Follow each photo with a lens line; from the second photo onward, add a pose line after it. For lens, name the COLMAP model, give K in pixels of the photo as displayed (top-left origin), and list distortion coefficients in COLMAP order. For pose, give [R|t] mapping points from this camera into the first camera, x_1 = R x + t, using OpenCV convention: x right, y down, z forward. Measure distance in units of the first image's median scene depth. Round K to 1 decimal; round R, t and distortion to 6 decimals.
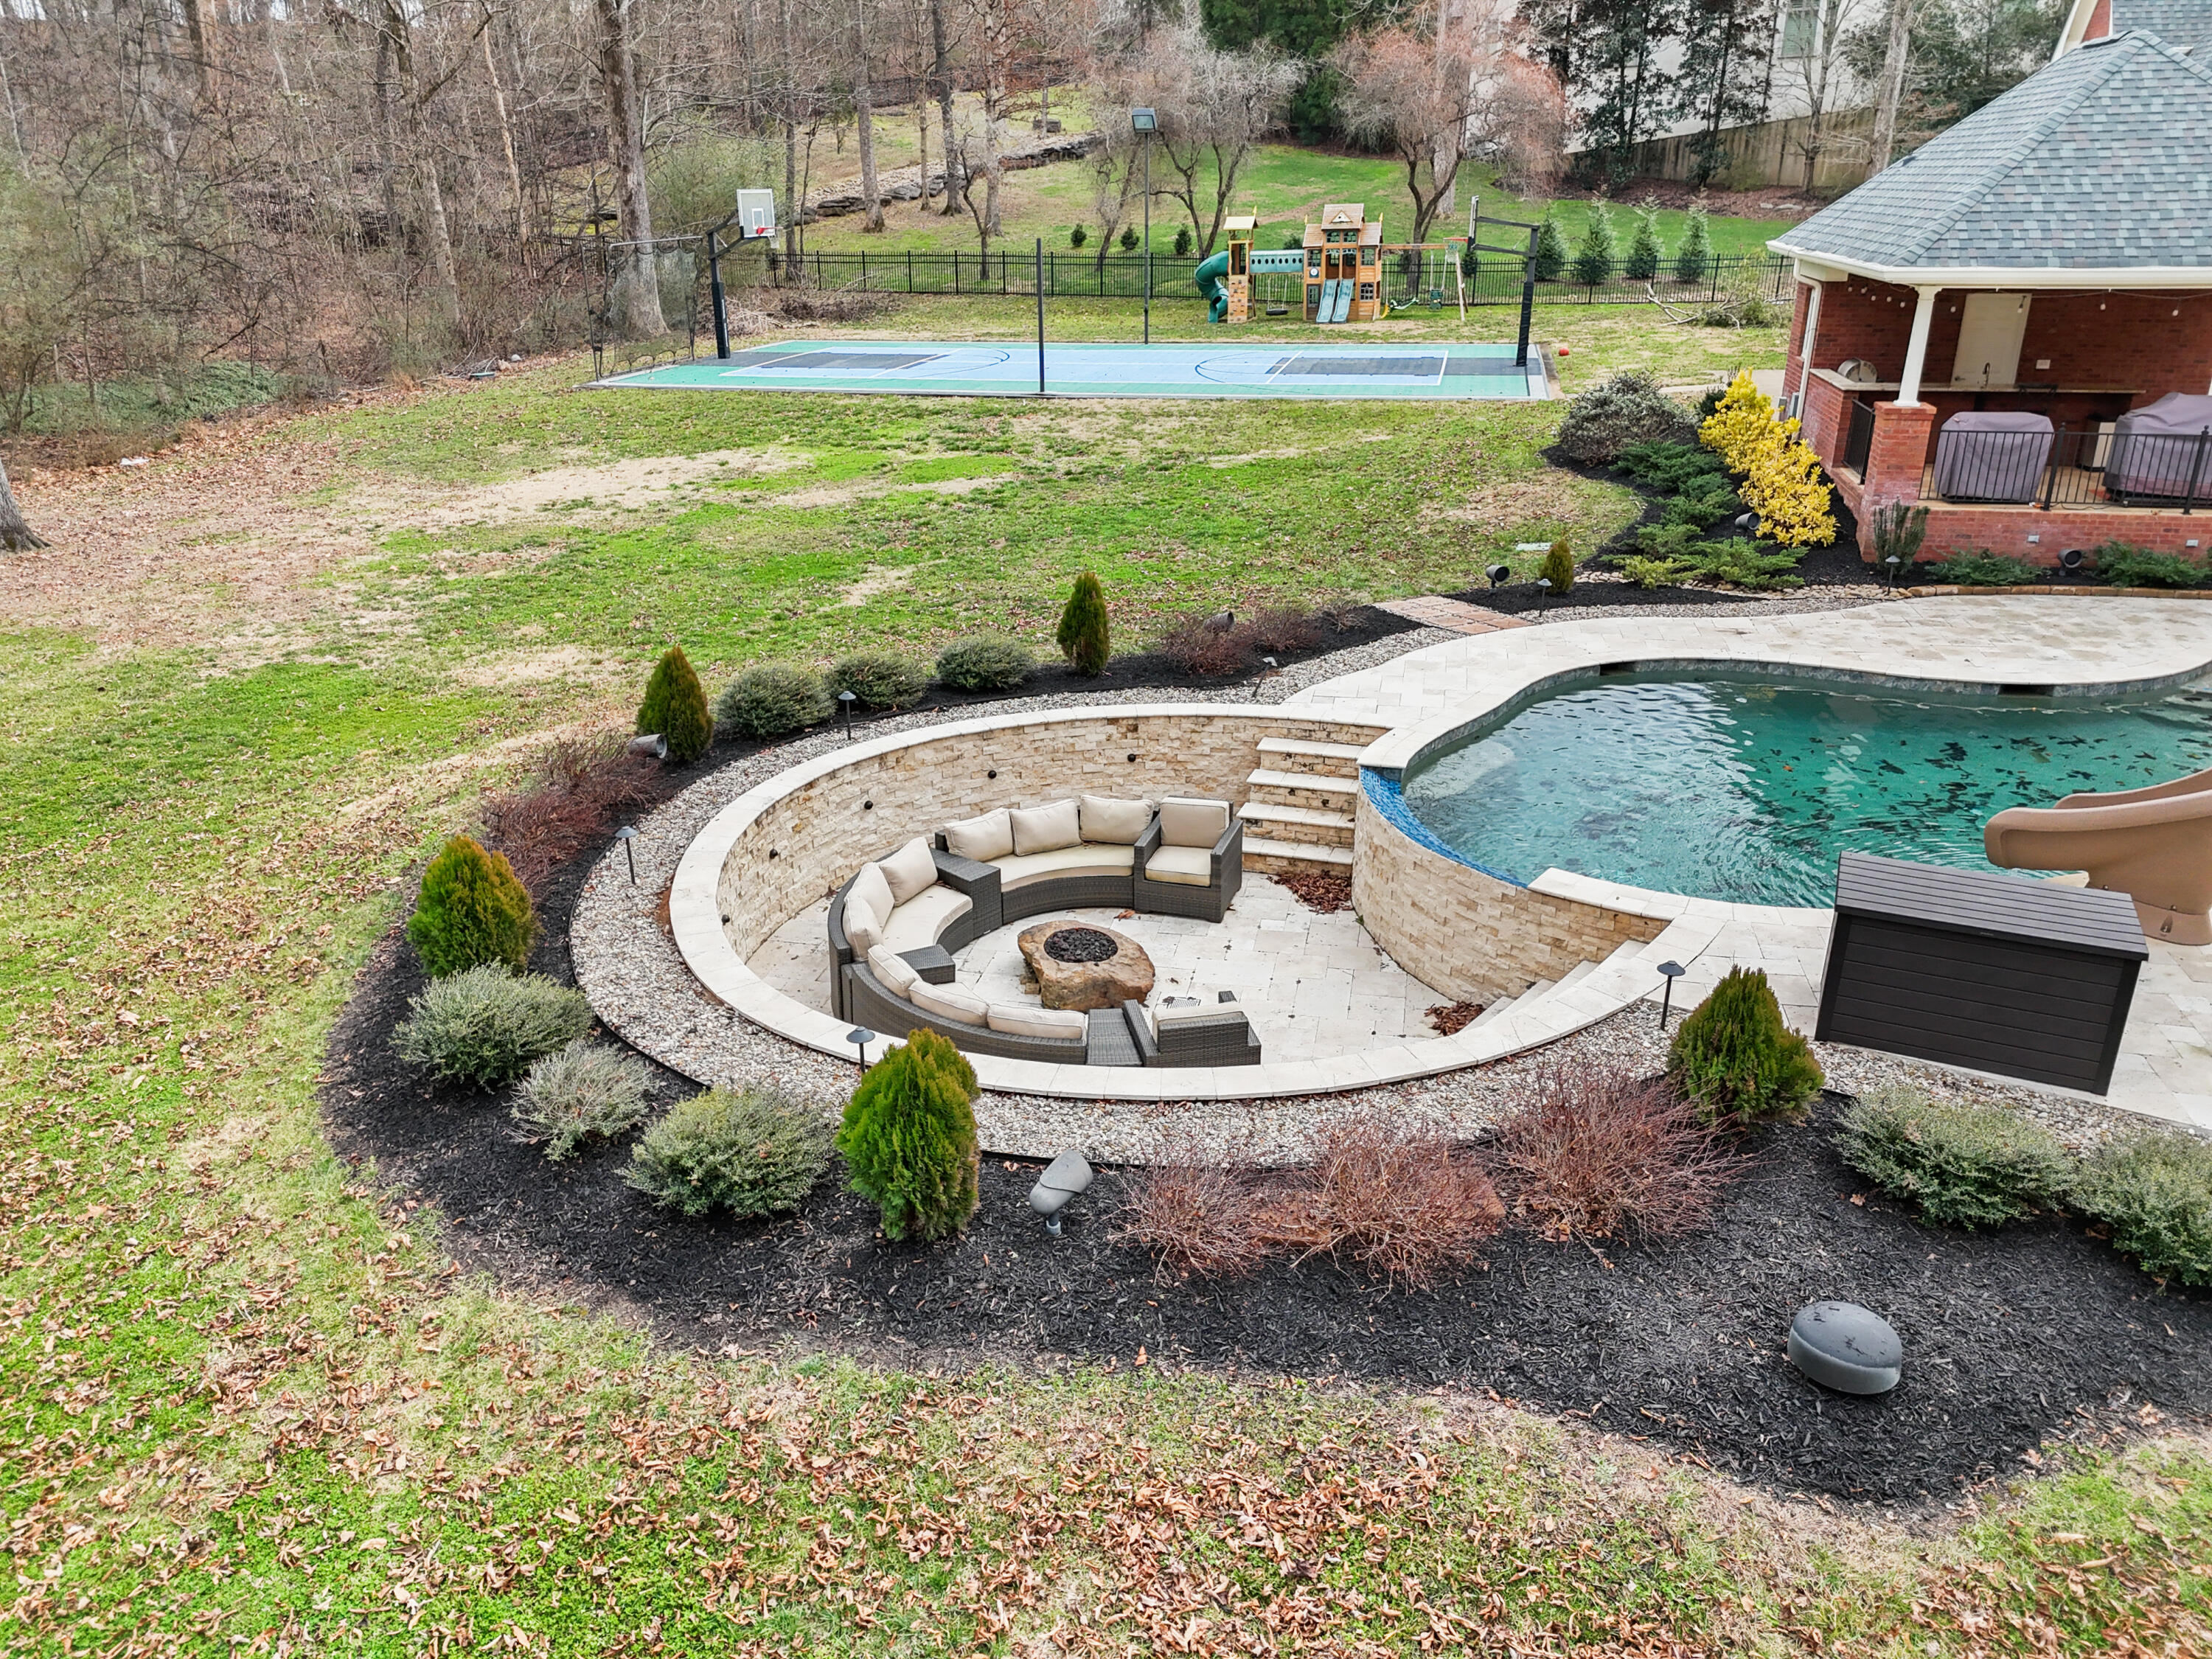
lens RADIAL K [[1601.9, 0, 1125.6], [0, 1601.9, 816.2], [0, 0, 1]] dist [0.093583, -0.097698]
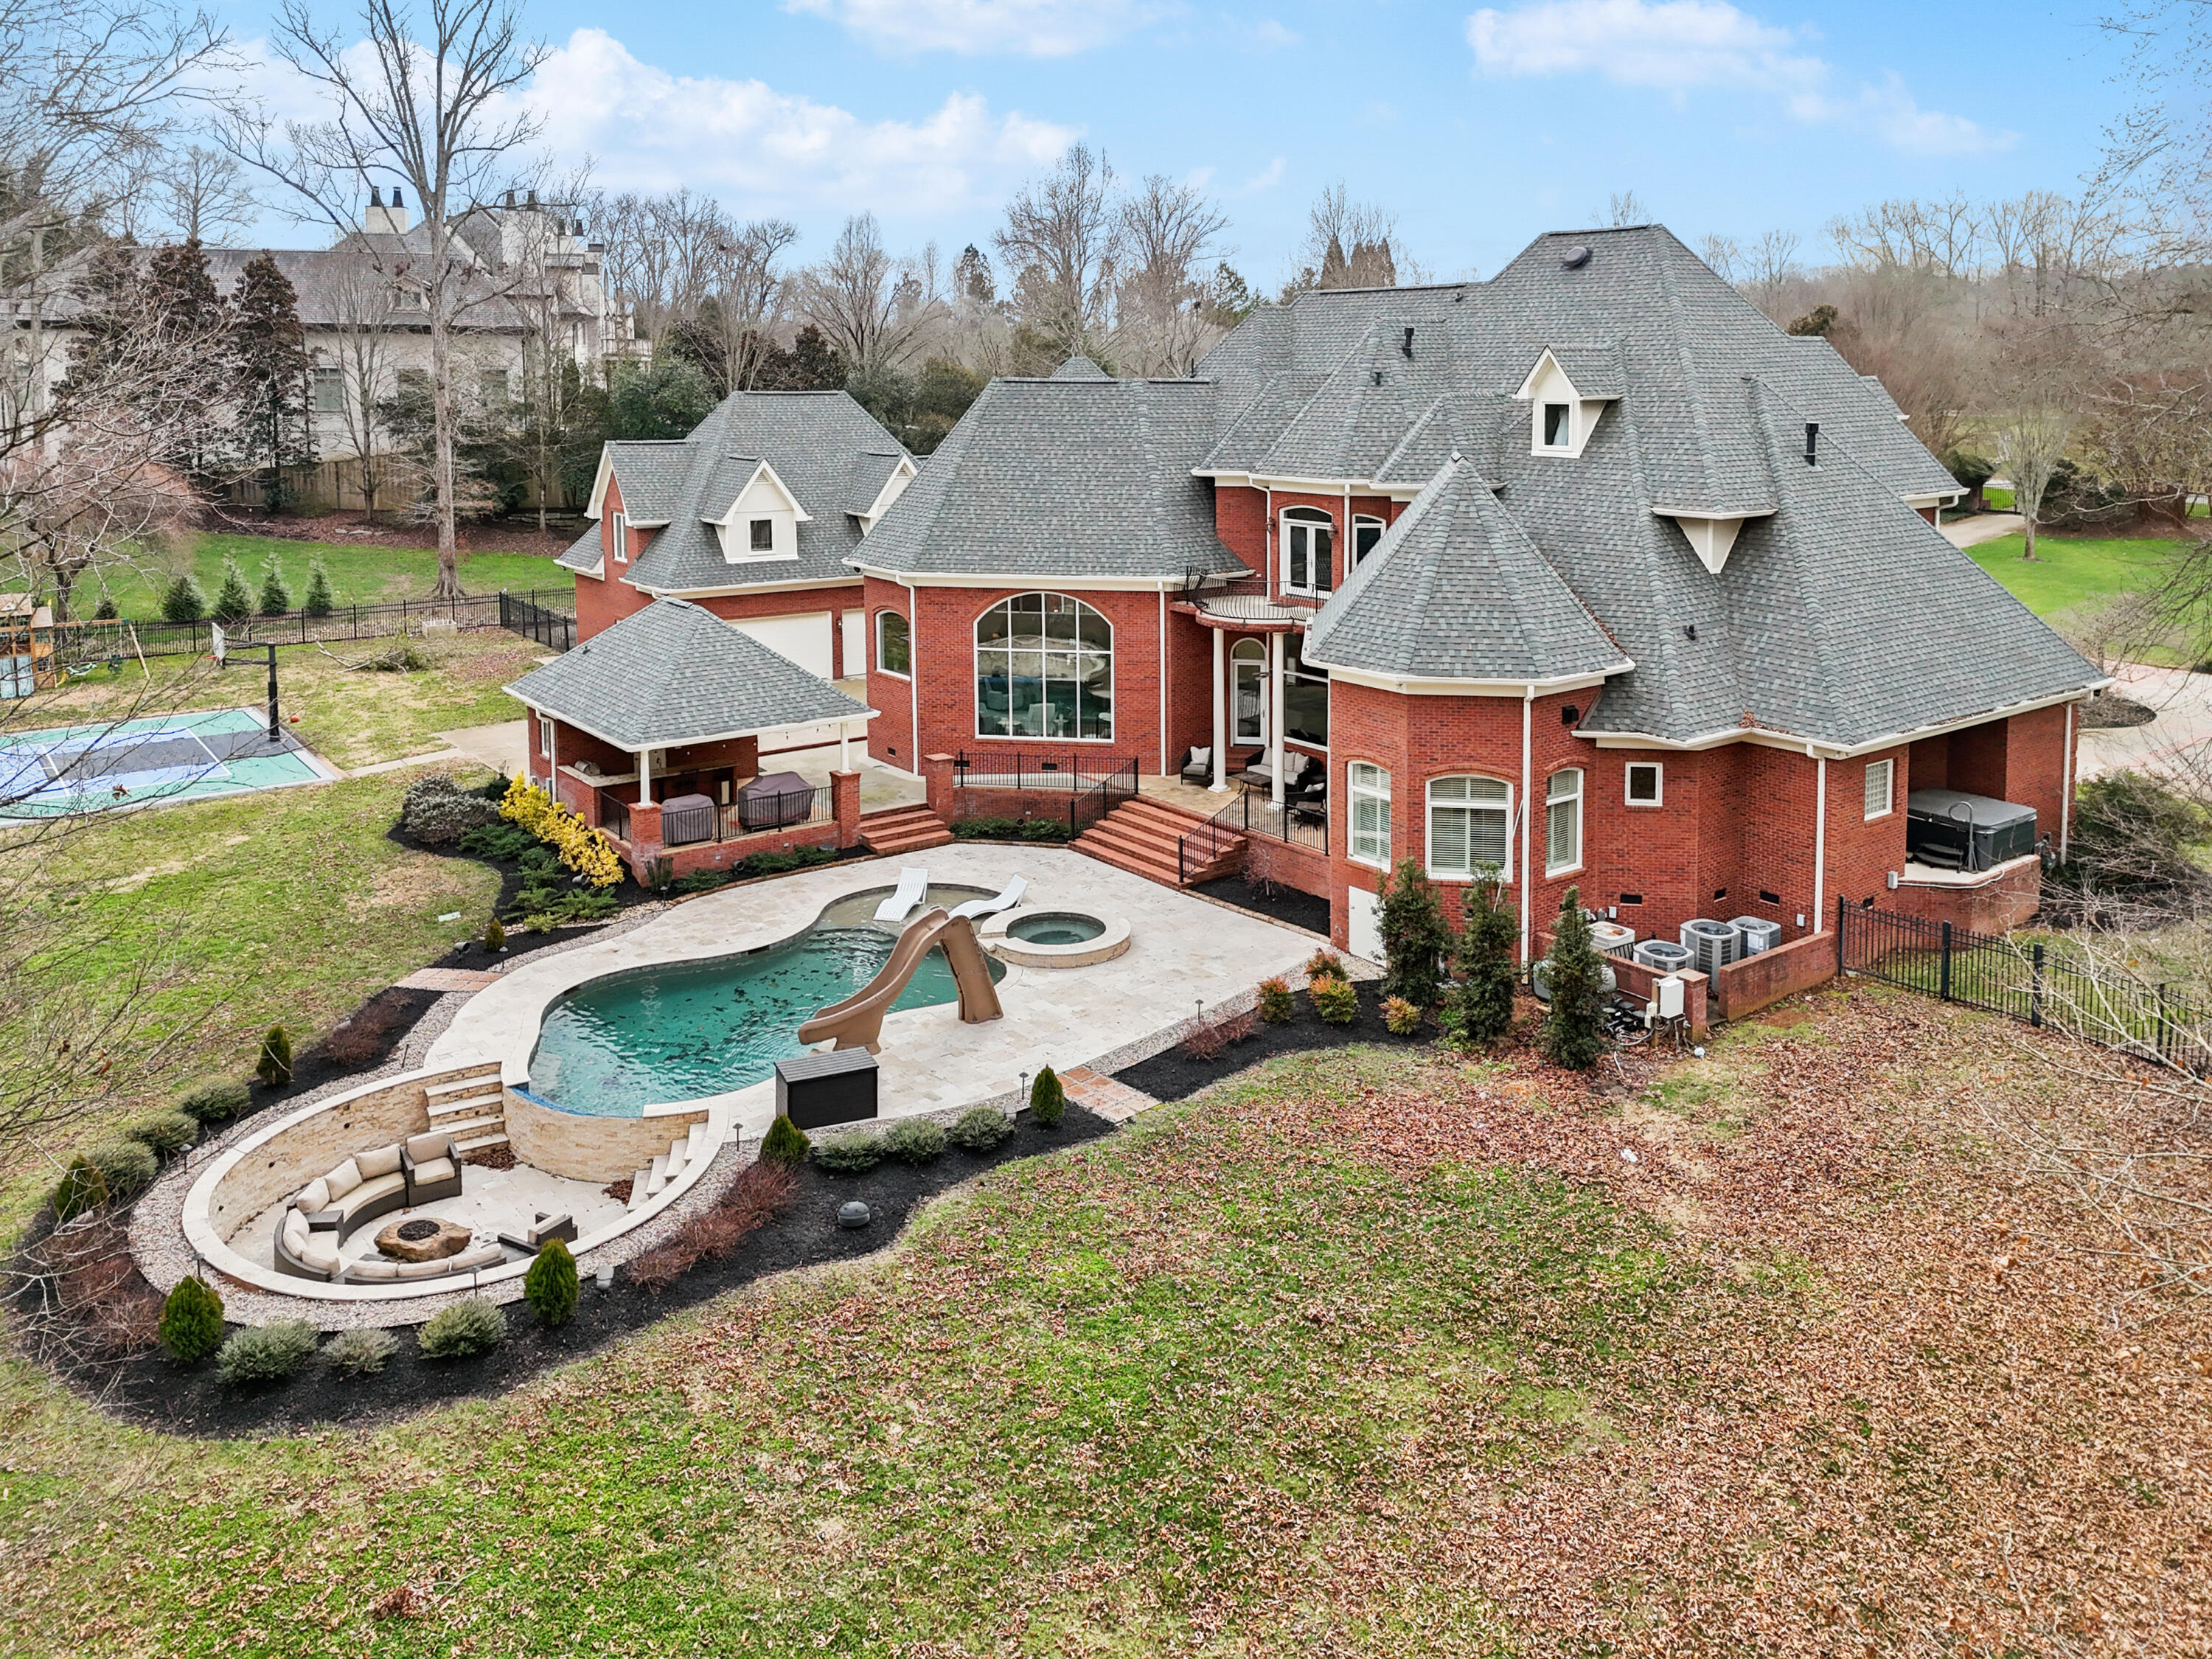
lens RADIAL K [[1601.9, 0, 1125.6], [0, 1601.9, 816.2], [0, 0, 1]] dist [0.093583, -0.097698]
pose [[0.643717, -0.196493, 0.739607, -0.773117], [0.261842, 0.964693, 0.028398, -0.213455], [-0.719074, 0.175379, 0.672439, -0.918279]]
